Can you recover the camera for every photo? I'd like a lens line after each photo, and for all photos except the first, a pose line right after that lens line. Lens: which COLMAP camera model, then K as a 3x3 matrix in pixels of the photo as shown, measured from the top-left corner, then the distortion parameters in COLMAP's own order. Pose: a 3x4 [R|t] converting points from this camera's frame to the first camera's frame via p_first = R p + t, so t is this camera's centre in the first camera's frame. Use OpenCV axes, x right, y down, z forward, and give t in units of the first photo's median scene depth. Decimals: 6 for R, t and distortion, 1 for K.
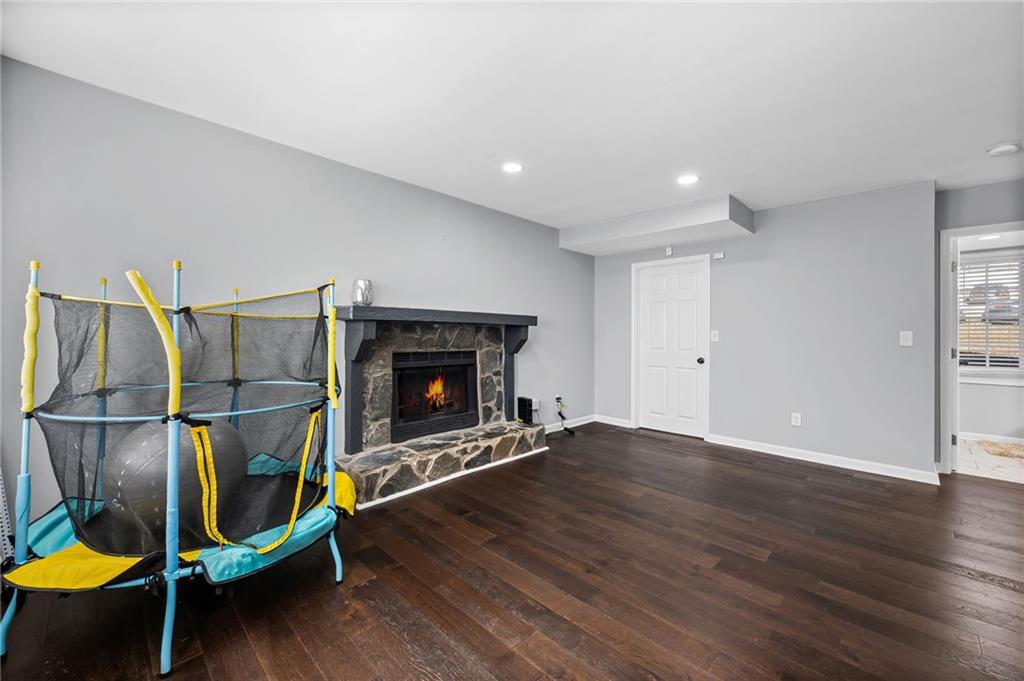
lens RADIAL K [[411.1, 0, 507.1], [0, 411.1, 332.3], [0, 0, 1]] dist [-0.001731, 0.000121]
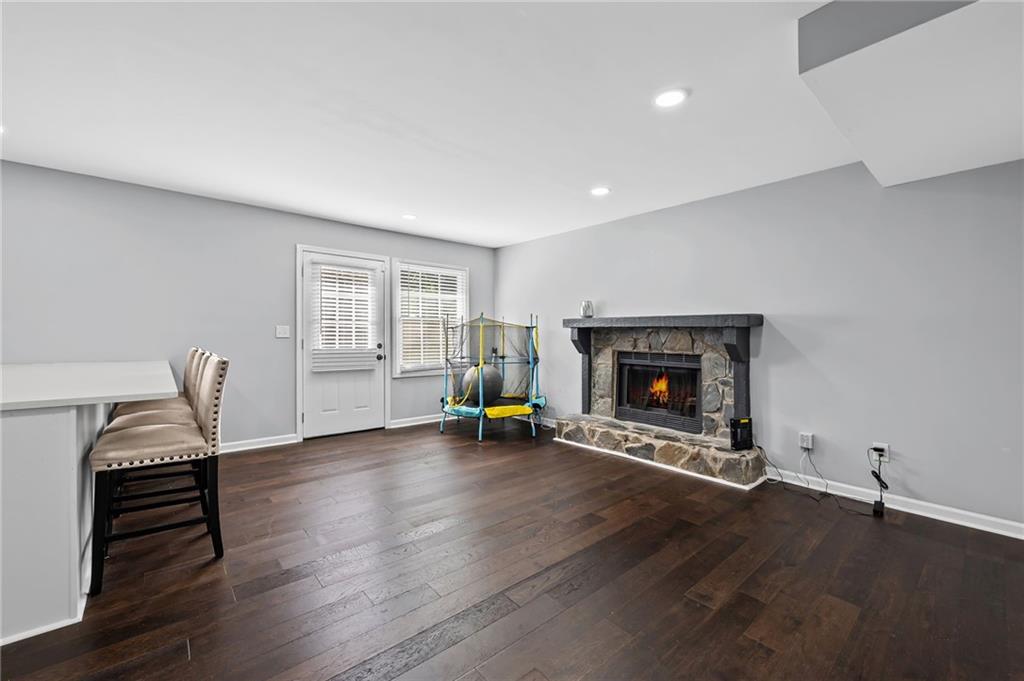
lens RADIAL K [[411.1, 0, 510.7], [0, 411.1, 335.1], [0, 0, 1]] dist [-0.001731, 0.000121]
pose [[-0.074484, -0.007037, -0.997197, 0.997273], [-0.006404, 0.999958, -0.006578, 0.008802], [0.997202, 0.005896, -0.074526, 0.700888]]
